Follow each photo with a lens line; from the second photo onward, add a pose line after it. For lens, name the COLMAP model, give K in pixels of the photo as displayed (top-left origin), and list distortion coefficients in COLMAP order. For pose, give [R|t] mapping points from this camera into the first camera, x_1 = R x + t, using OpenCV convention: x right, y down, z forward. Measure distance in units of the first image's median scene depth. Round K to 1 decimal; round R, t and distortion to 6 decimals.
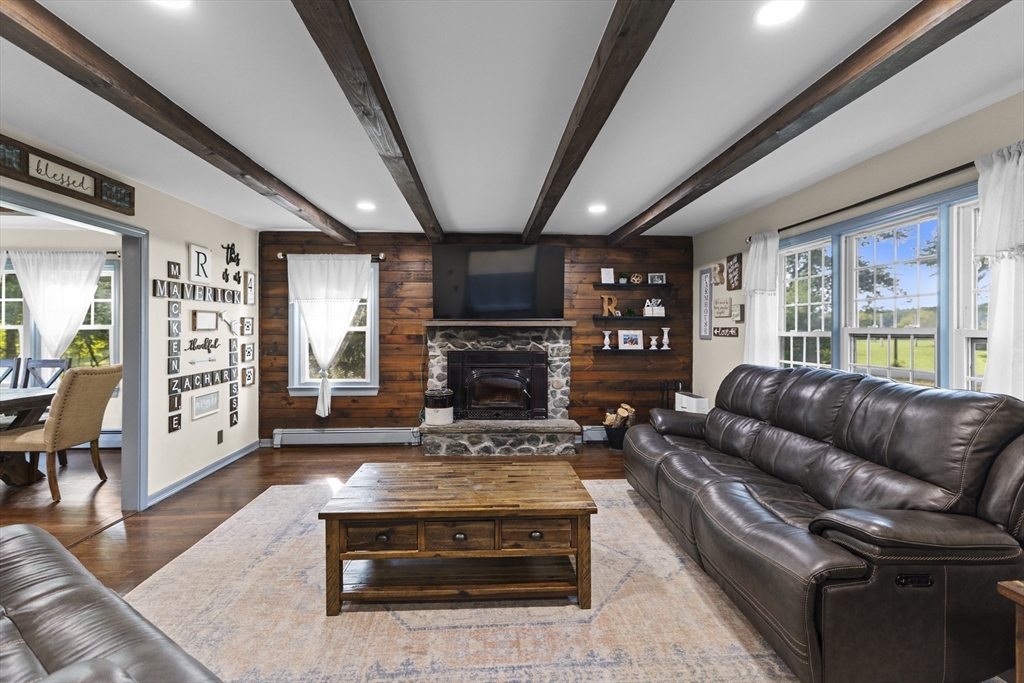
lens RADIAL K [[444.0, 0, 512.5], [0, 444.0, 329.8], [0, 0, 1]] dist [0.000282, -0.001076]
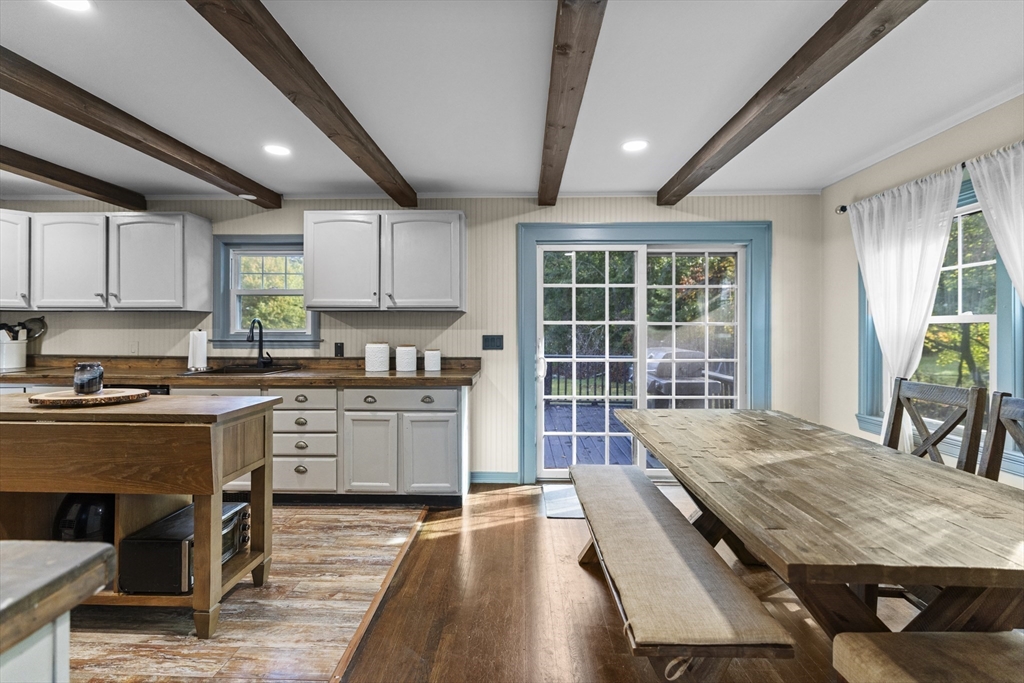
lens RADIAL K [[453.6, 0, 511.0], [0, 453.6, 329.1], [0, 0, 1]] dist [-0.004866, 0.002239]
pose [[-0.096379, -0.000574, -0.995345, -0.547328], [0.000911, 0.999999, -0.000665, 0.007499], [0.995344, -0.000971, -0.096378, 0.507454]]
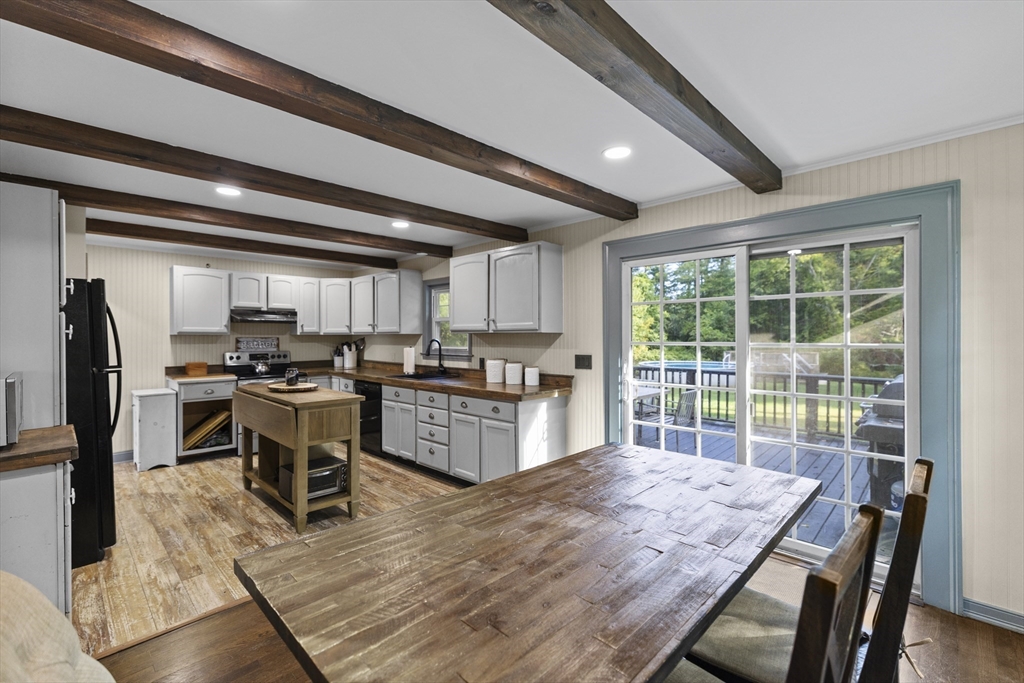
lens RADIAL K [[444.0, 0, 515.5], [0, 444.0, 335.3], [0, 0, 1]] dist [0.000282, -0.001076]
pose [[-0.743673, 0.000739, -0.668543, -0.701627], [0.004505, 0.999982, -0.003906, -0.013942], [0.668528, -0.005916, -0.743664, 0.892140]]
